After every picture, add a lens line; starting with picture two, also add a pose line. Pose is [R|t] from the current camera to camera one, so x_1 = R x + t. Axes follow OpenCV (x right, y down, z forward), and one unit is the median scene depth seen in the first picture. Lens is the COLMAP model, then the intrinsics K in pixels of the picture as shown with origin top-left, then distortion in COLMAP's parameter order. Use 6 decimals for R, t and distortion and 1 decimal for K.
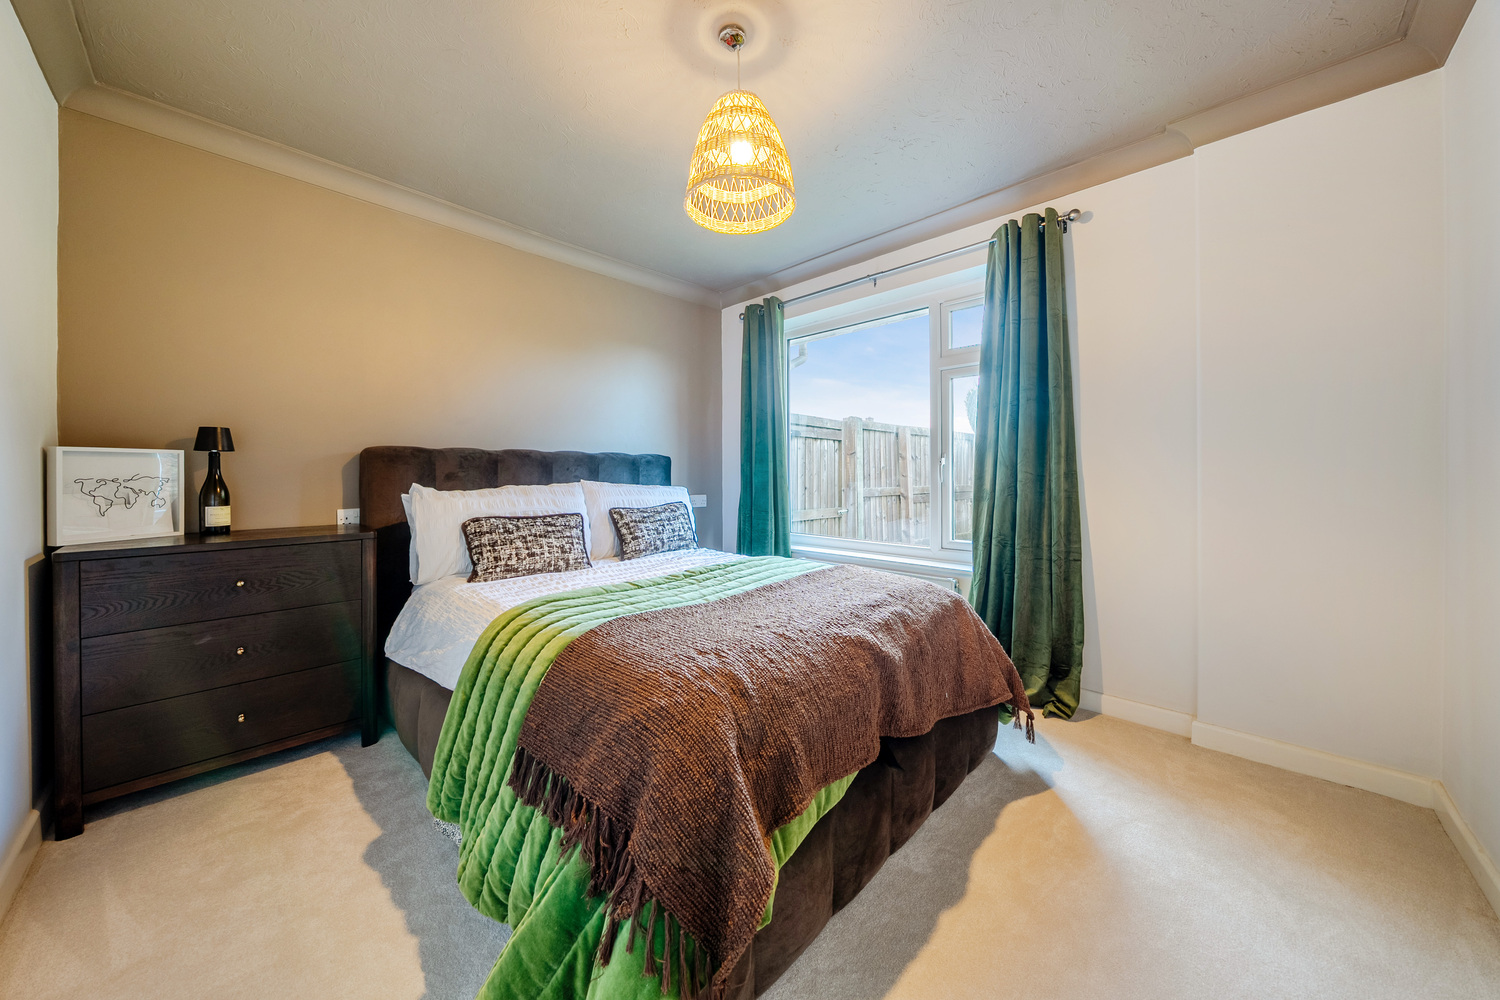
lens RADIAL K [[514.2, 0, 759.2], [0, 514.2, 479.3], [0, 0, 1]] dist [-0.001384, -0.000124]
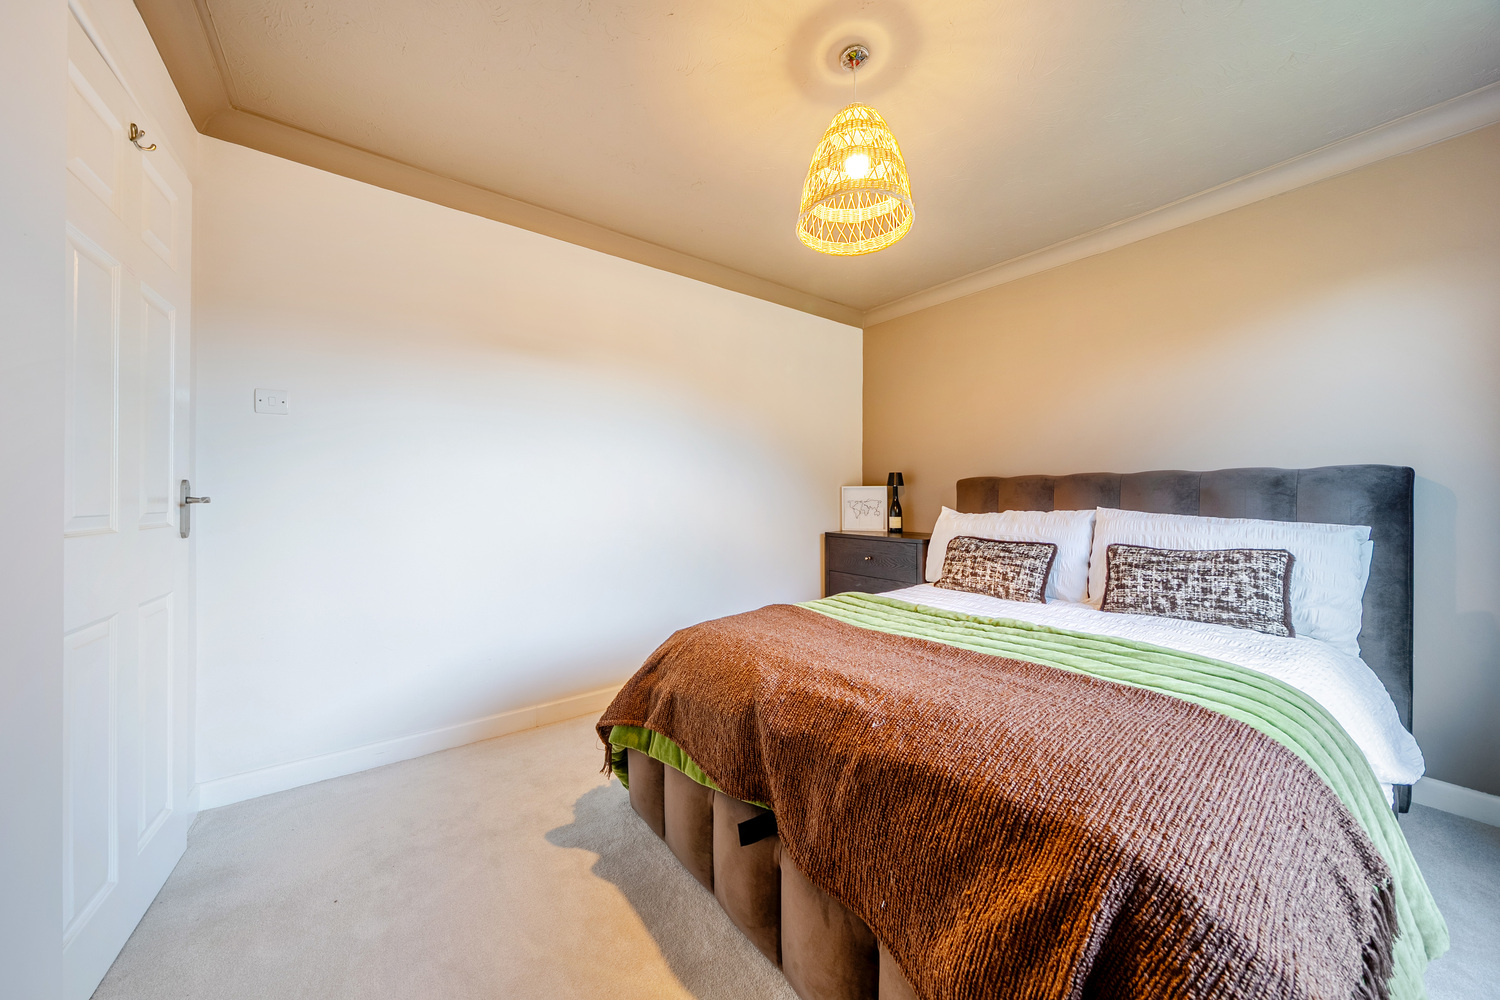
lens RADIAL K [[514.2, 0, 759.2], [0, 514.2, 479.3], [0, 0, 1]] dist [-0.001384, -0.000124]
pose [[-0.213047, -0.002487, -0.977039, 0.616647], [0.031103, 0.999473, -0.009326, -0.053063], [0.976547, -0.032375, -0.212857, 0.647691]]
